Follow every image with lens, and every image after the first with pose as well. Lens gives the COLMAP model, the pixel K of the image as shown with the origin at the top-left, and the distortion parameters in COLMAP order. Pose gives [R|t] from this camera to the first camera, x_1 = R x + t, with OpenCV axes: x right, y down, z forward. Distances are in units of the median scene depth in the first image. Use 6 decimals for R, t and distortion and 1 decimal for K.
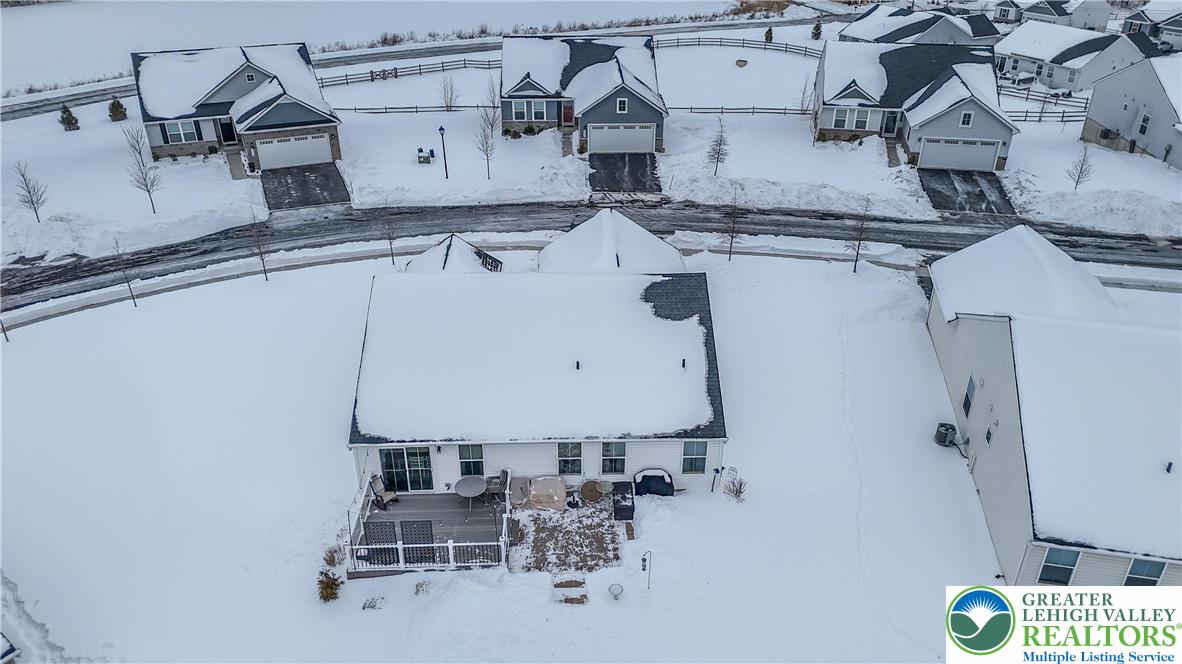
lens RADIAL K [[867.0, 0, 591.0], [0, 867.0, 332.0], [0, 0, 1]] dist [0.102712, -0.107938]
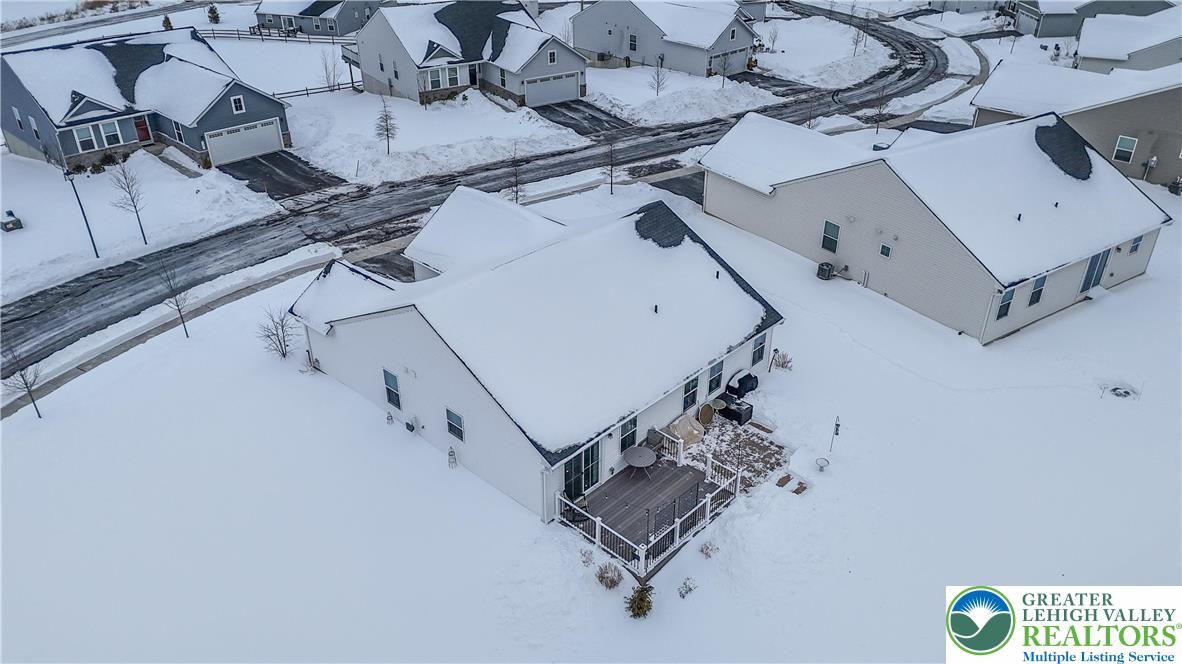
lens RADIAL K [[867.0, 0, 591.0], [0, 867.0, 332.0], [0, 0, 1]] dist [0.102712, -0.107938]
pose [[0.708489, -0.355331, 0.609741, -0.378273], [0.343487, 0.928375, 0.141902, -0.058206], [-0.616490, 0.108903, 0.779795, 0.132463]]
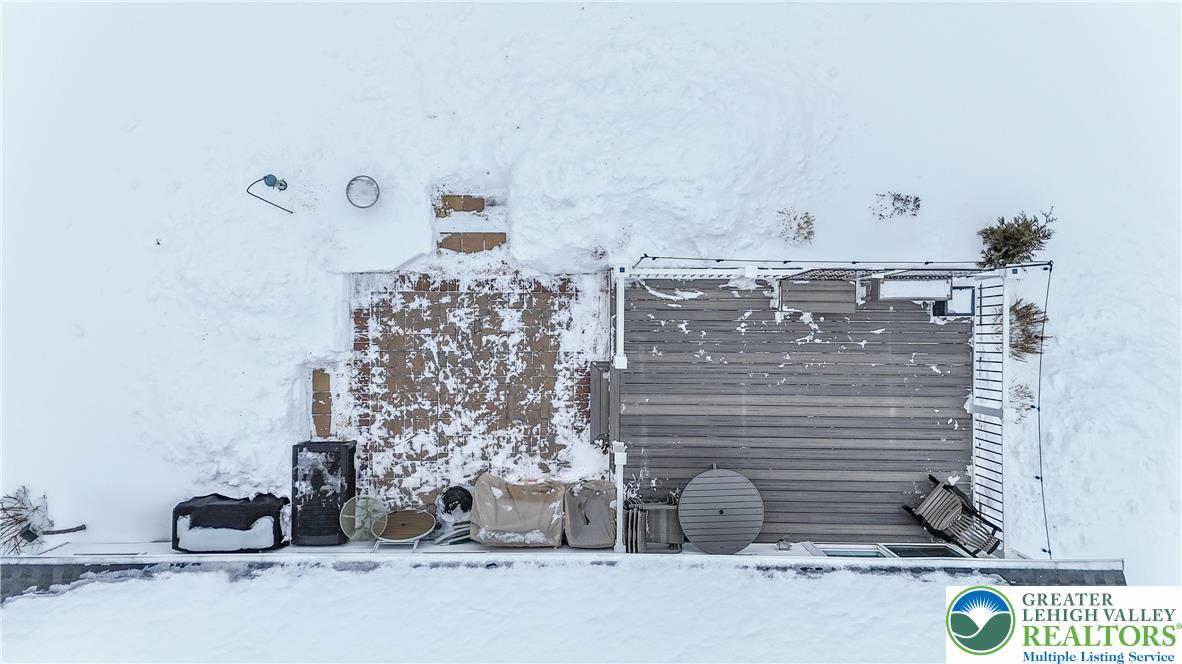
lens RADIAL K [[867.0, 0, 591.0], [0, 867.0, 332.0], [0, 0, 1]] dist [0.102712, -0.107938]
pose [[-0.999431, -0.033723, 0.000379, -0.041703], [0.016507, -0.479328, 0.877481, -0.059155], [-0.029410, 0.876988, 0.479612, 0.393920]]
